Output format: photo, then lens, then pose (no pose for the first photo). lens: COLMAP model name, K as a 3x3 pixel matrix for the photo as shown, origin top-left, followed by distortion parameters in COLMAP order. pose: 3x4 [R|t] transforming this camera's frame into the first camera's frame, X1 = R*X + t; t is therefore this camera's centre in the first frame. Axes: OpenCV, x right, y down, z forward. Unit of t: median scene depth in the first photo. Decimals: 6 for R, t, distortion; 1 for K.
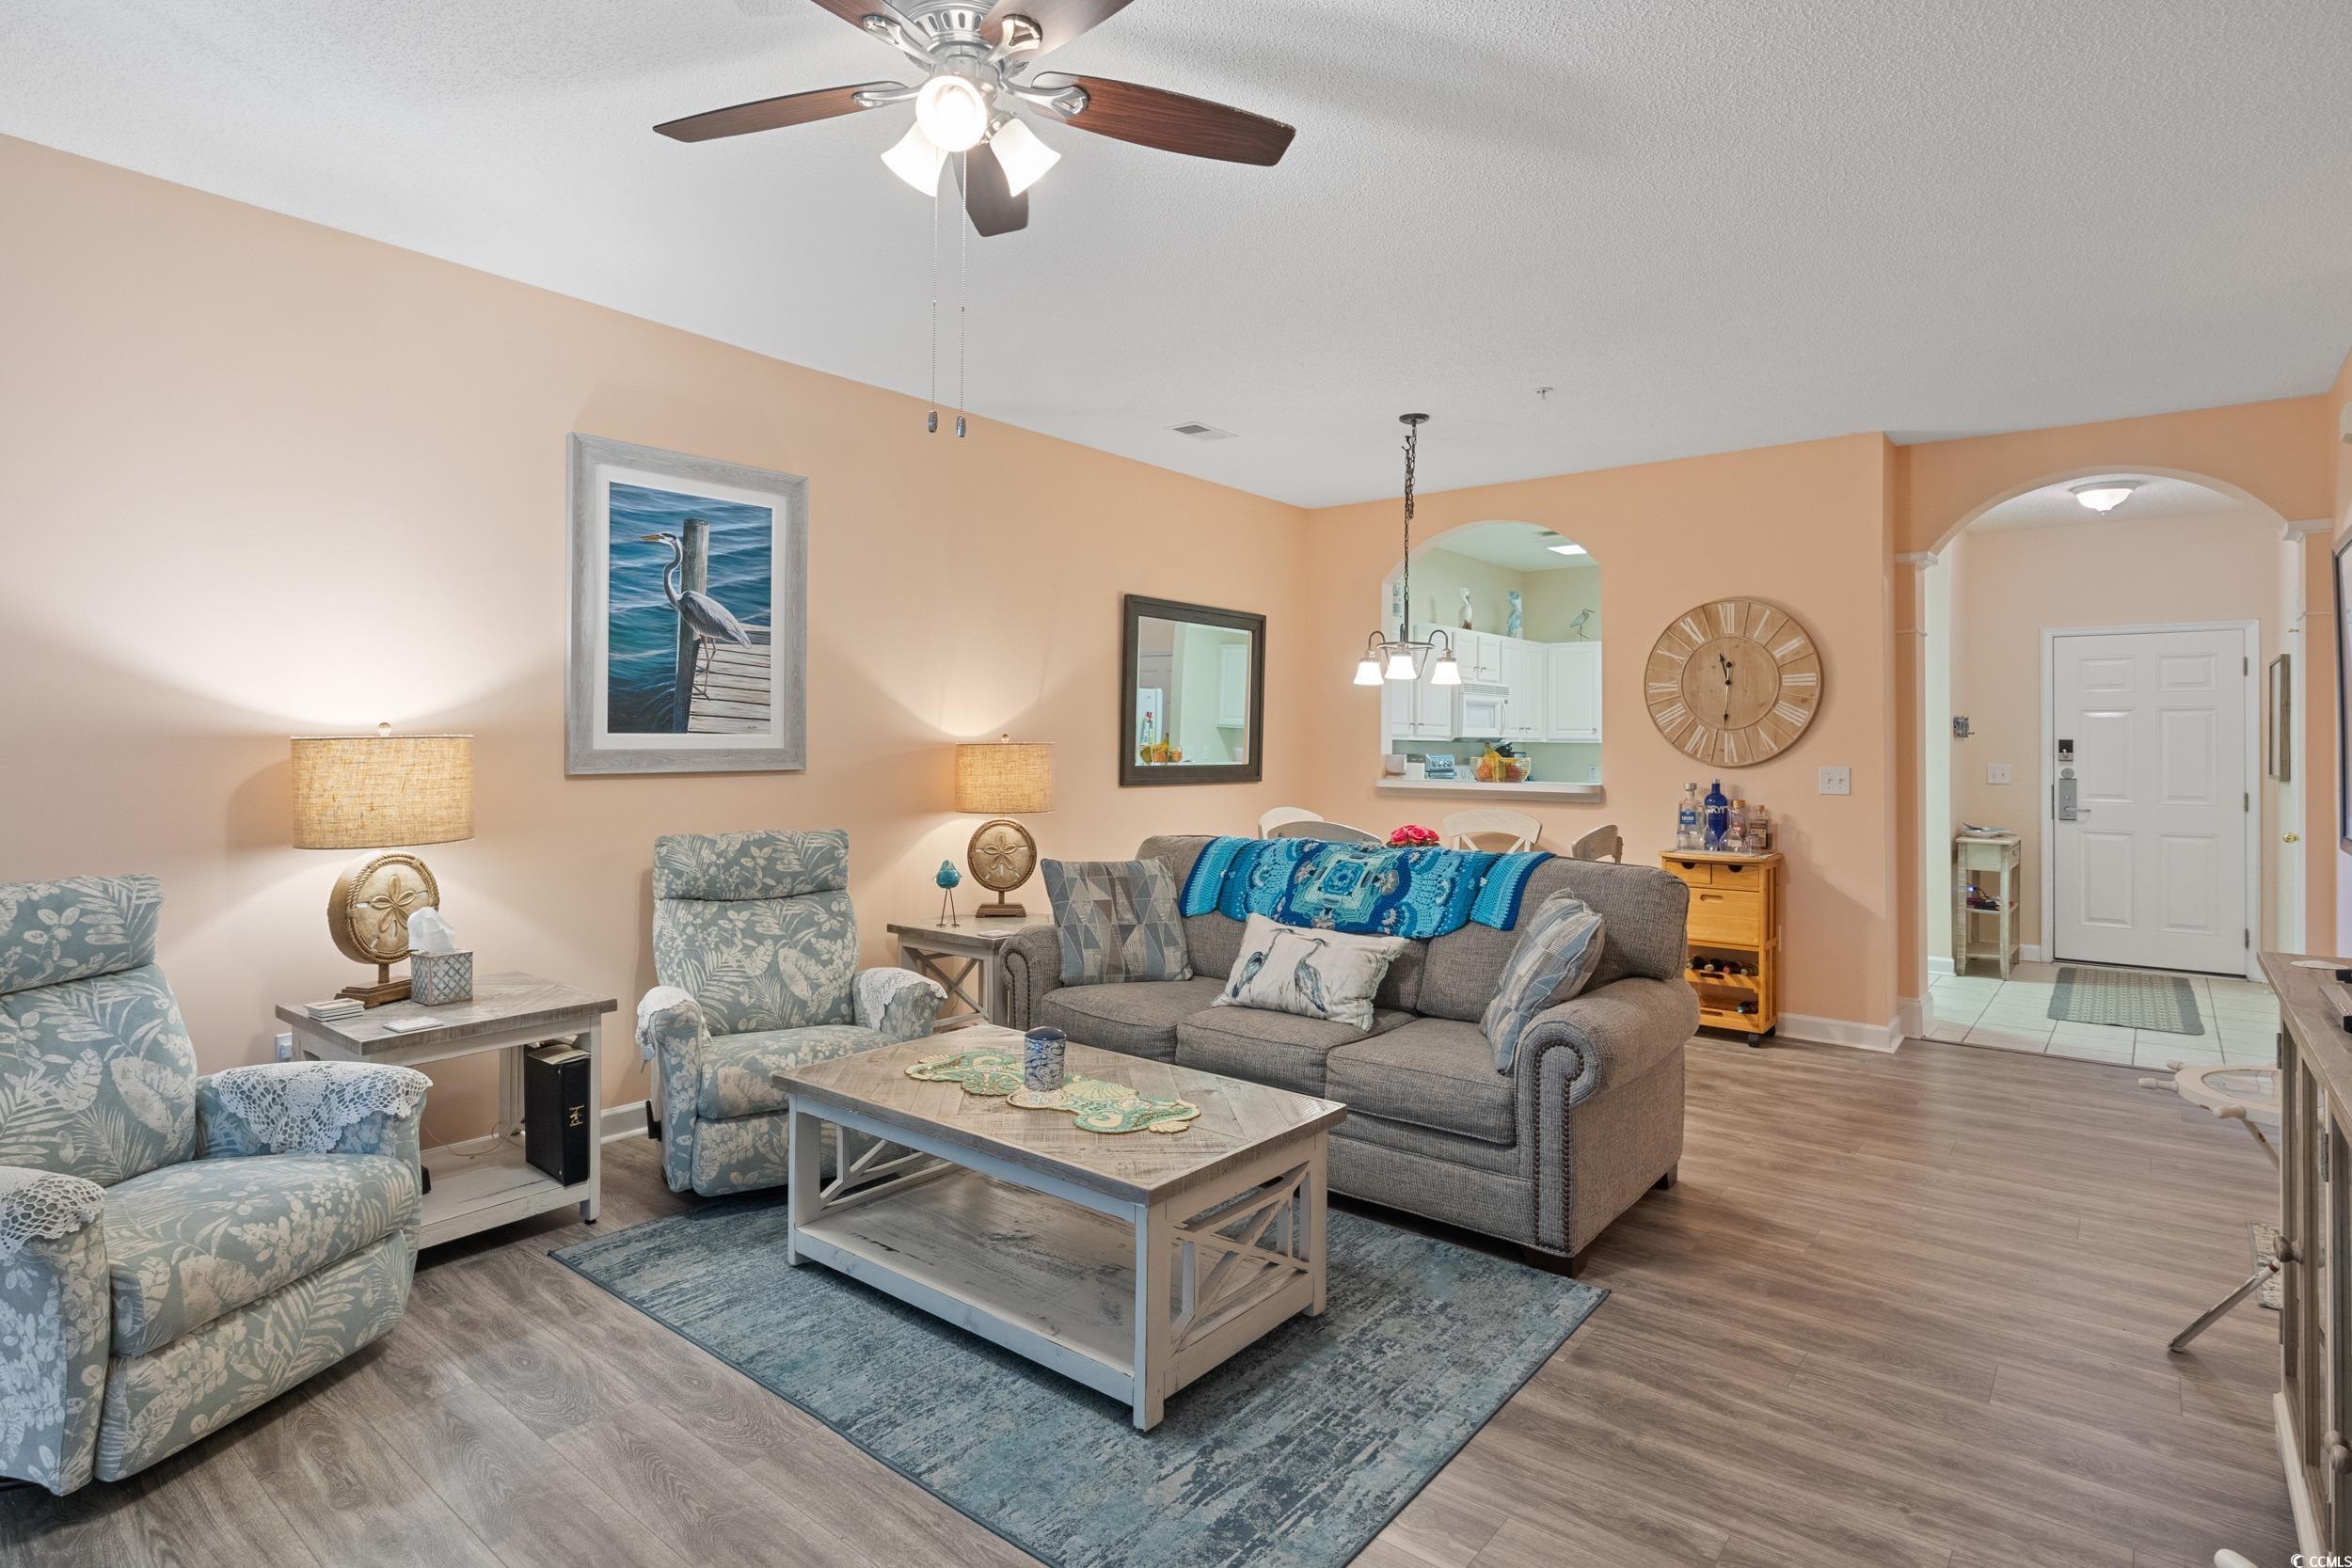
lens RADIAL K [[1200.8, 0, 1175.4], [0, 1200.8, 761.2], [0, 0, 1]] dist [-0.002538, -0.000227]
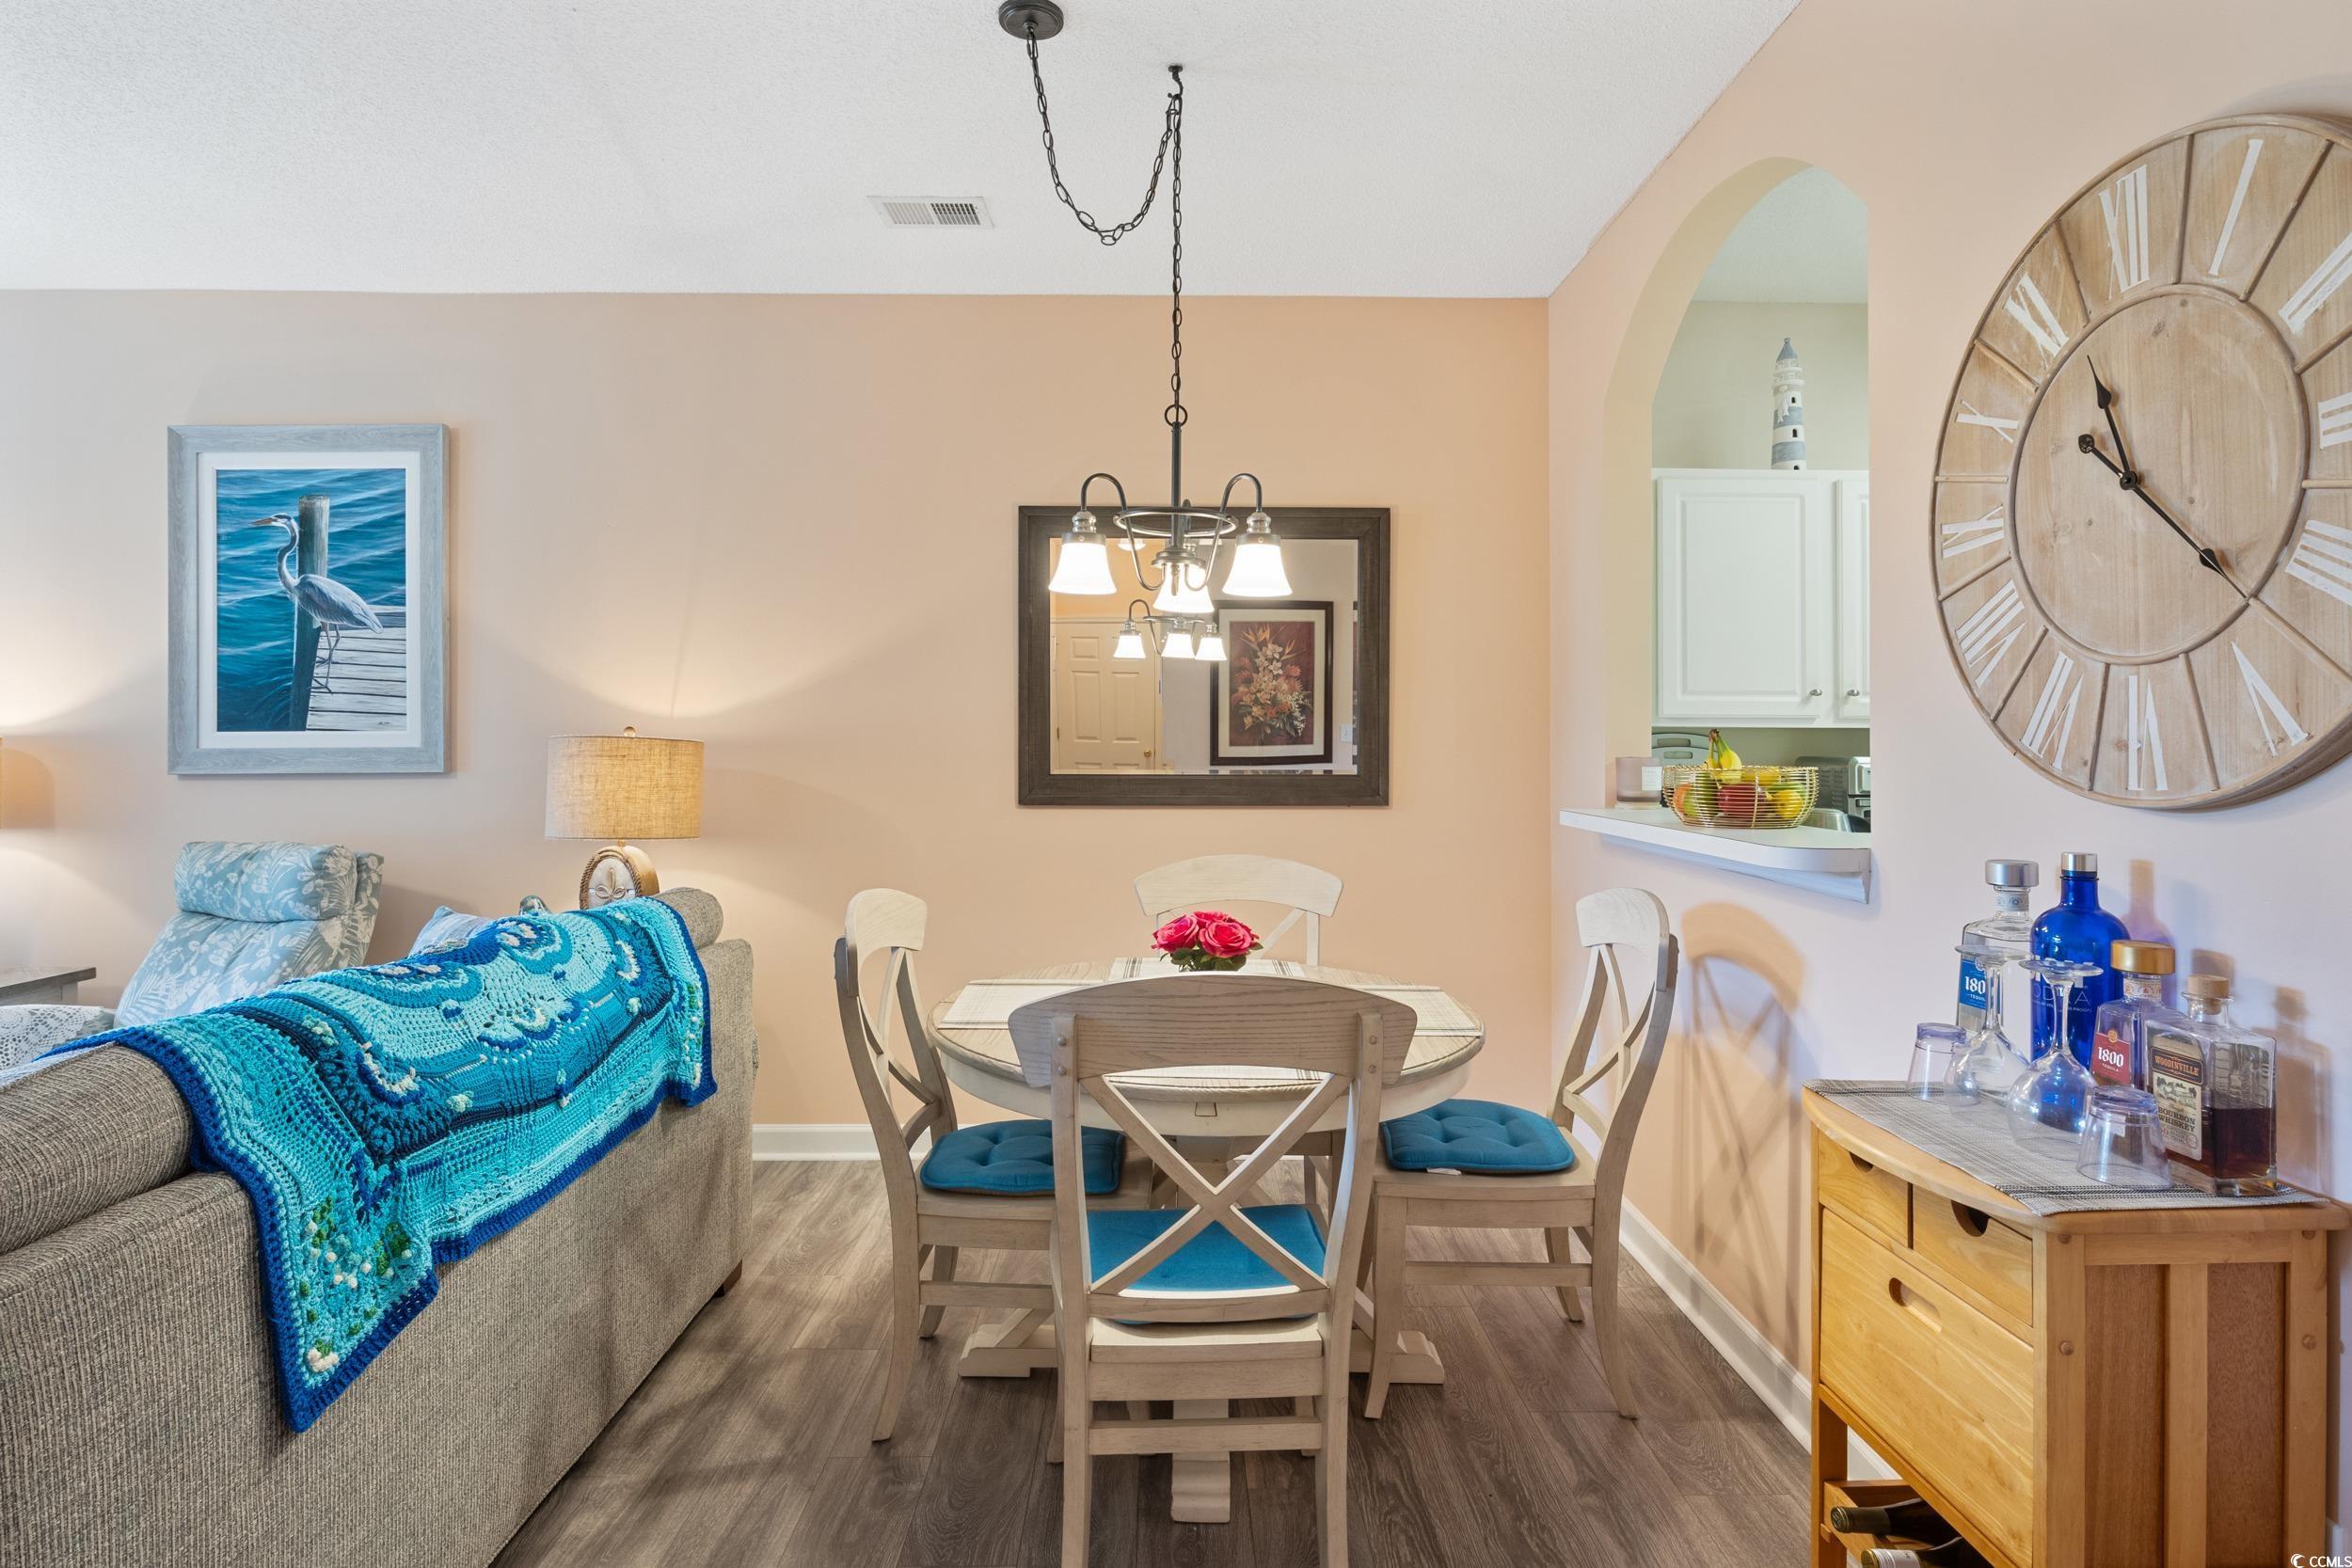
lens RADIAL K [[1200.8, 0, 1181.8], [0, 1200.8, 748.2], [0, 0, 1]] dist [-0.002538, -0.000227]
pose [[0.640729, -0.003555, -0.767759, 0.709982], [-0.006889, 0.999922, -0.010379, -0.005229], [0.767736, 0.011939, 0.640655, 0.917182]]
